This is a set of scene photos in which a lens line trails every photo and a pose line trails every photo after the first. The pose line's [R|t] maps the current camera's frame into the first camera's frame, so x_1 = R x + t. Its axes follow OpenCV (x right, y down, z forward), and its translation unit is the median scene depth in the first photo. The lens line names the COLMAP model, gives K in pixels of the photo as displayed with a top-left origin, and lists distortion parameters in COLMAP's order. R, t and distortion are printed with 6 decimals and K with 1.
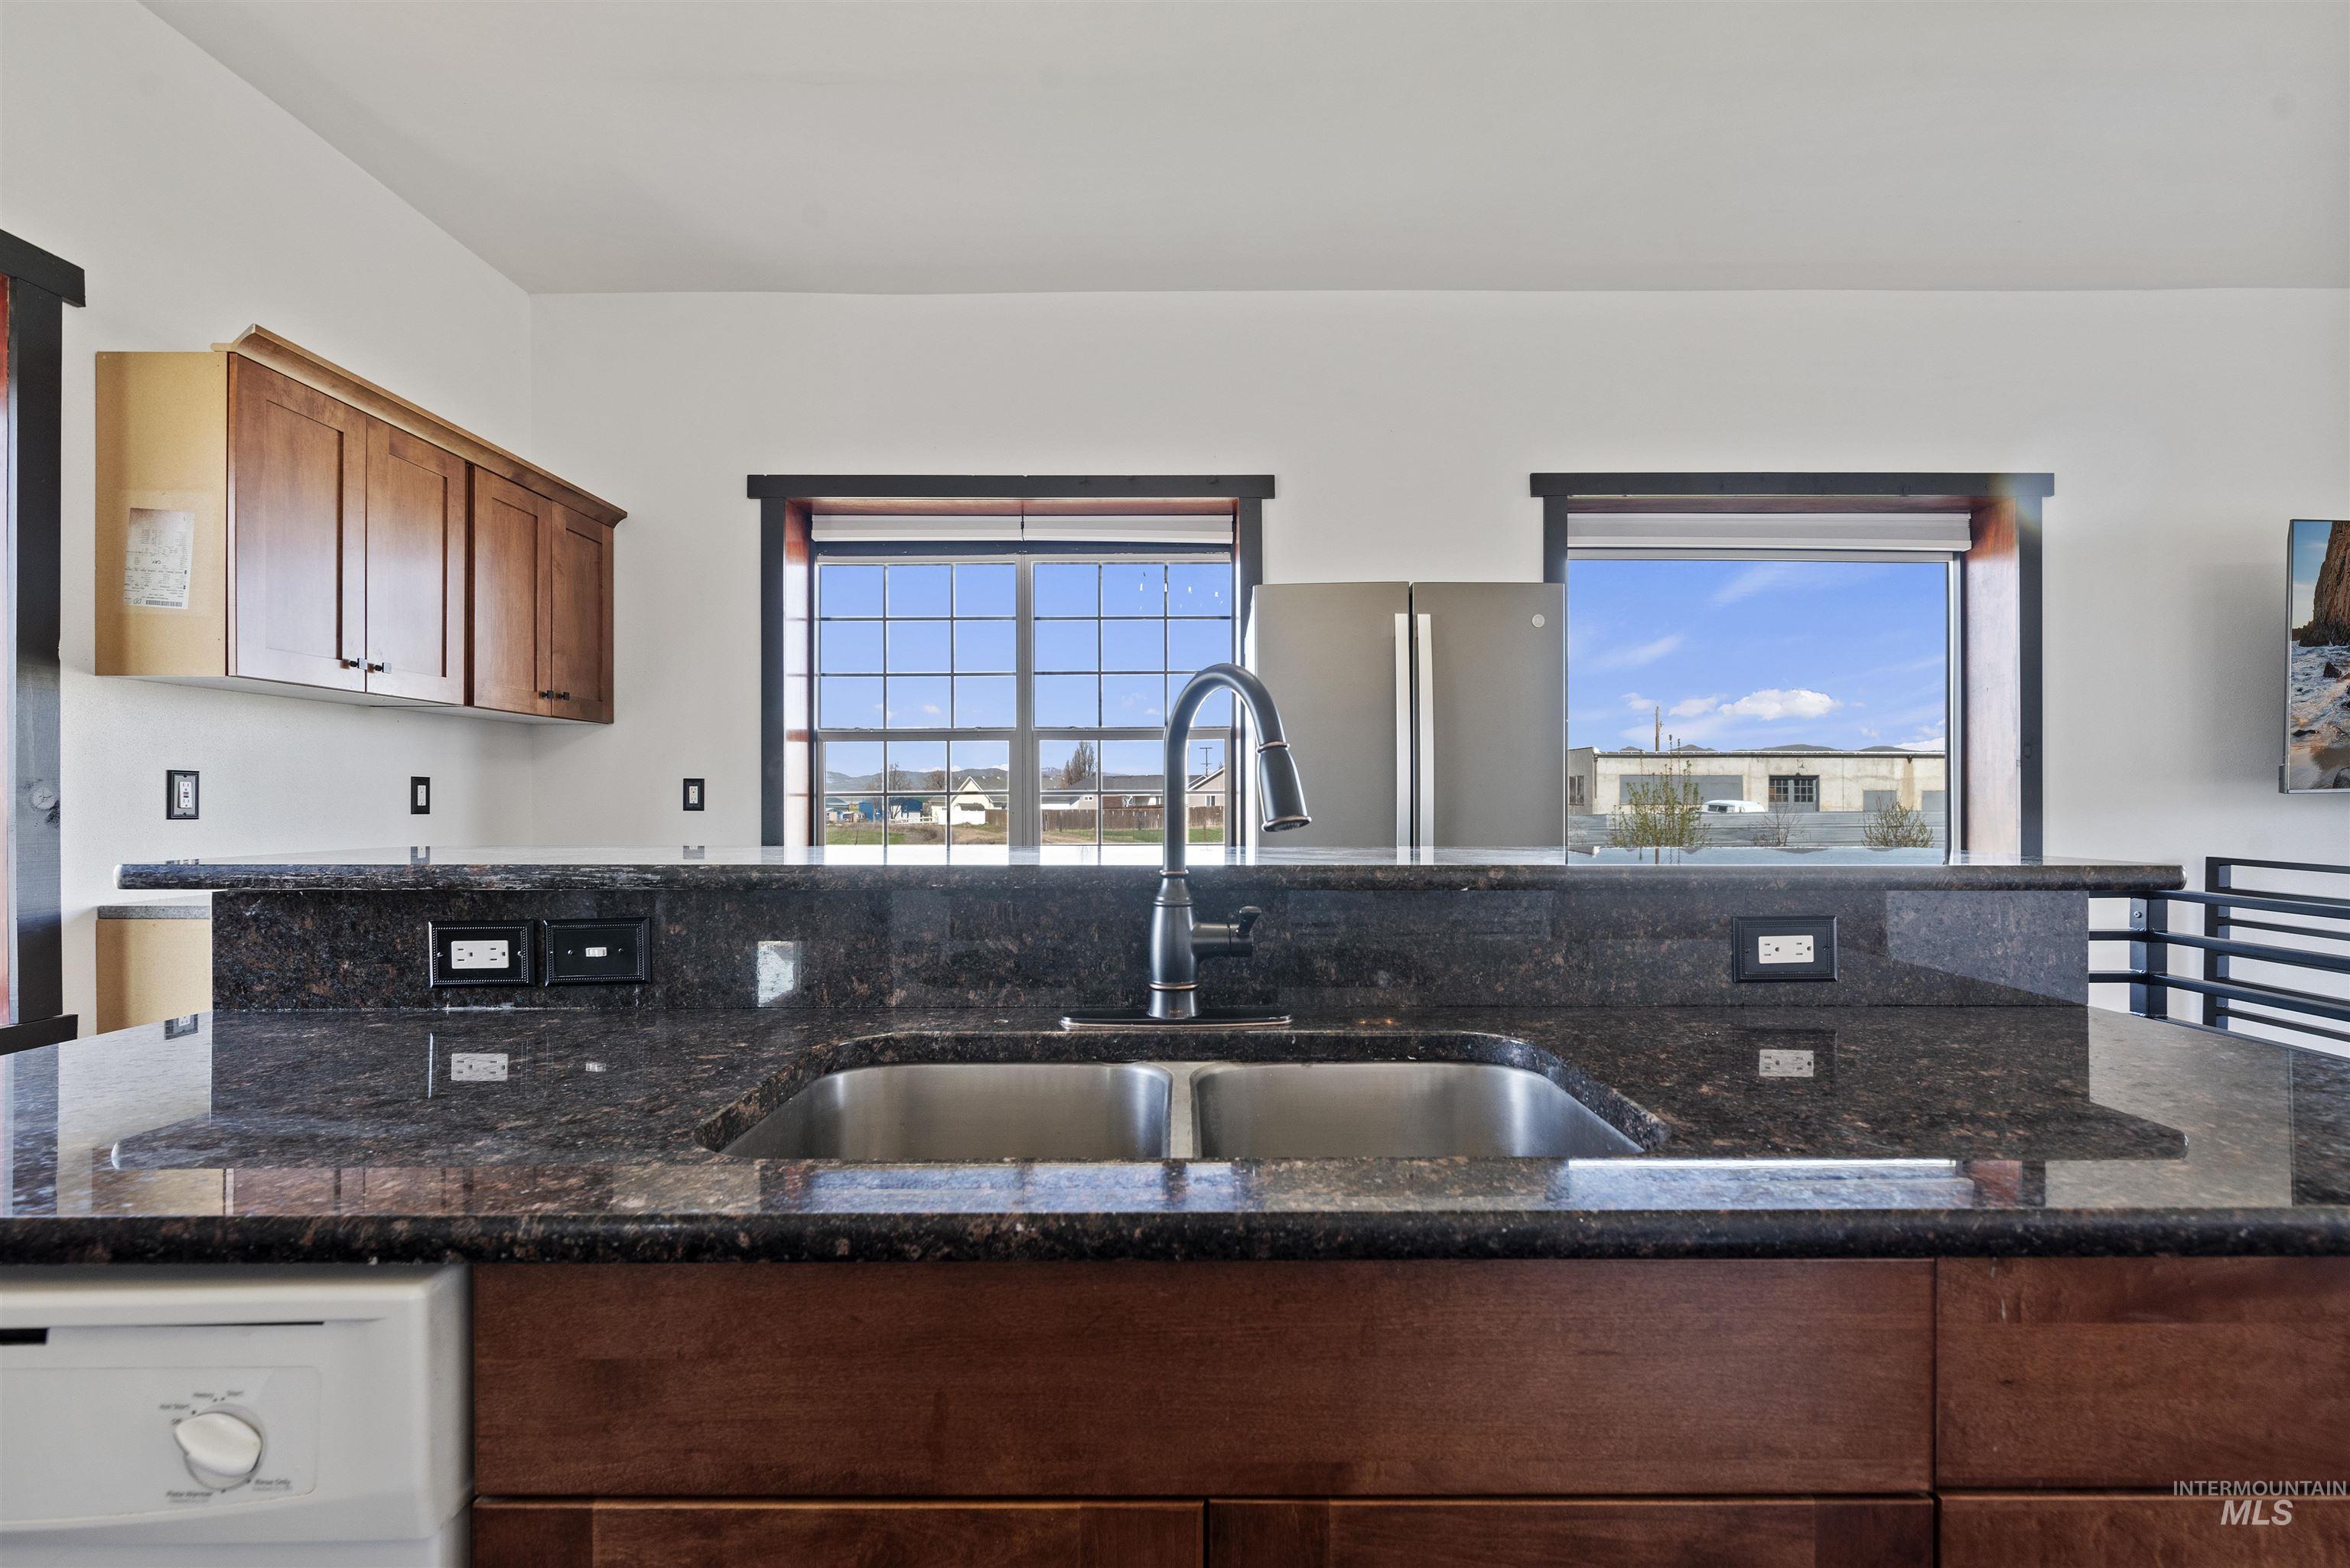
lens RADIAL K [[1020.4, 0, 1180.3], [0, 1020.4, 788.8], [0, 0, 1]] dist [0.008739, 0.000284]
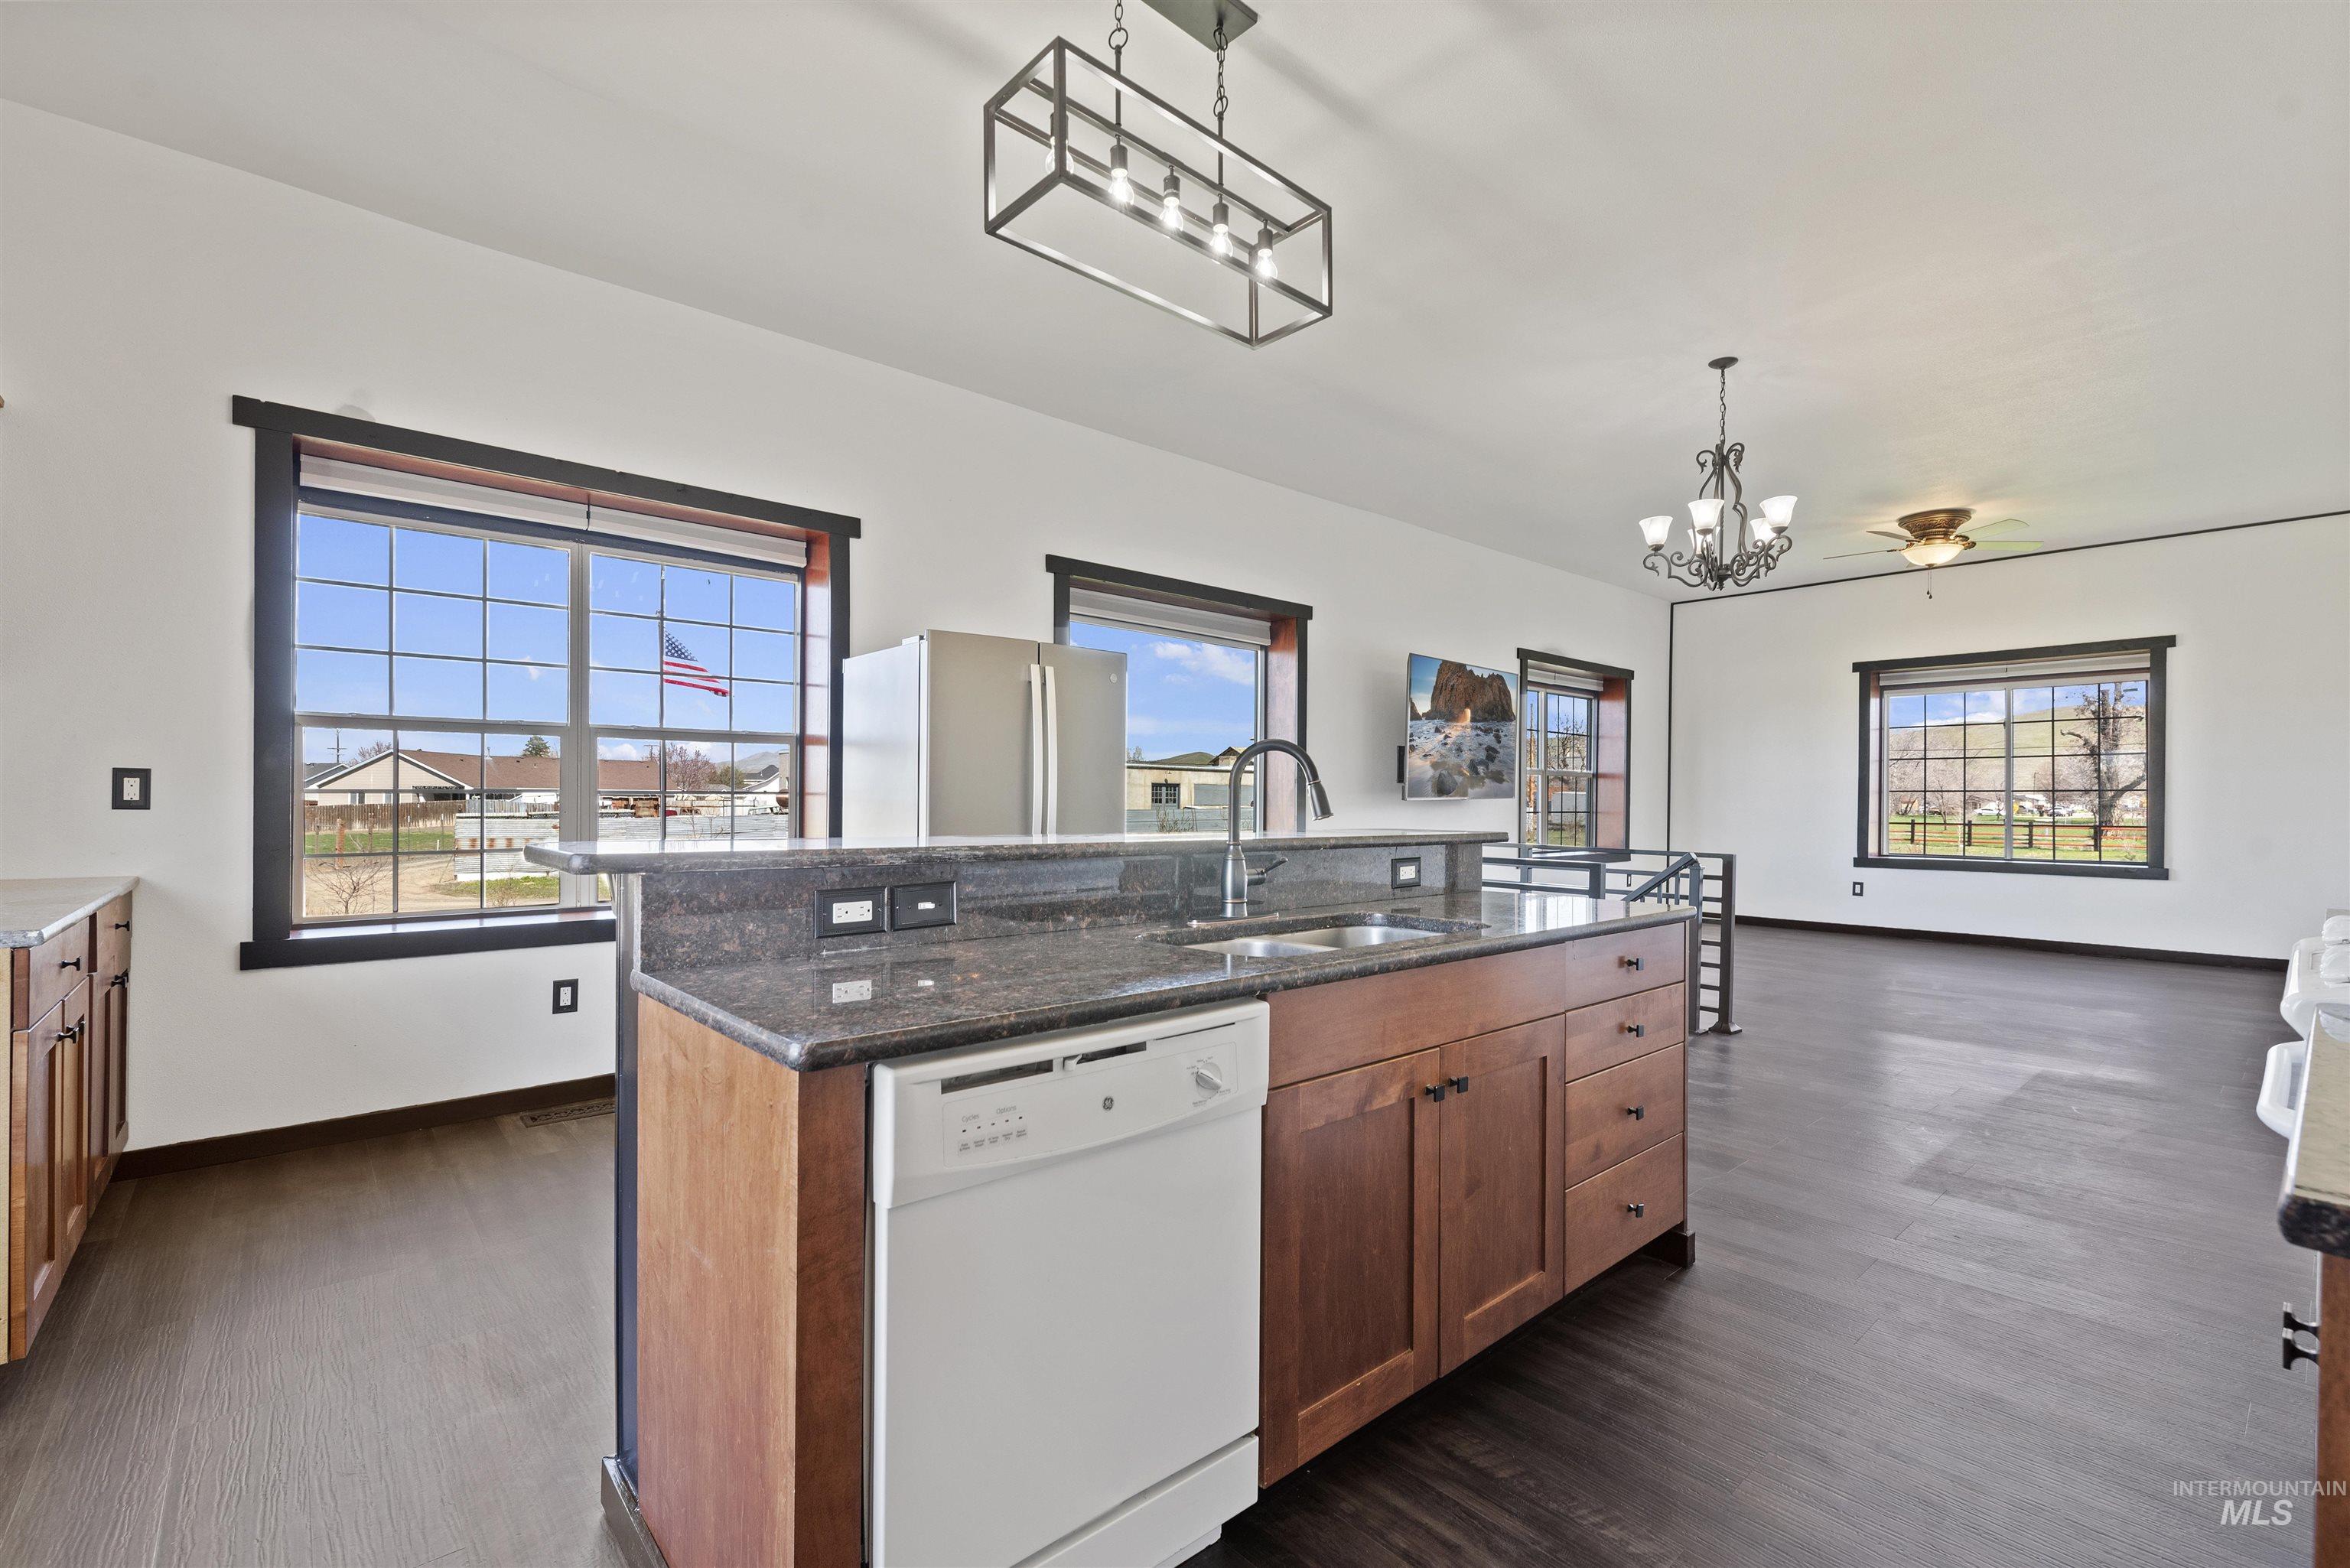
lens RADIAL K [[1020.4, 0, 1178.6], [0, 1020.4, 792.6], [0, 0, 1]] dist [0.008739, 0.000284]
pose [[0.753448, 0.009502, 0.657439, -0.401315], [-0.014185, 0.999898, 0.001804, -0.004042], [-0.657355, -0.010685, 0.753505, -0.114265]]
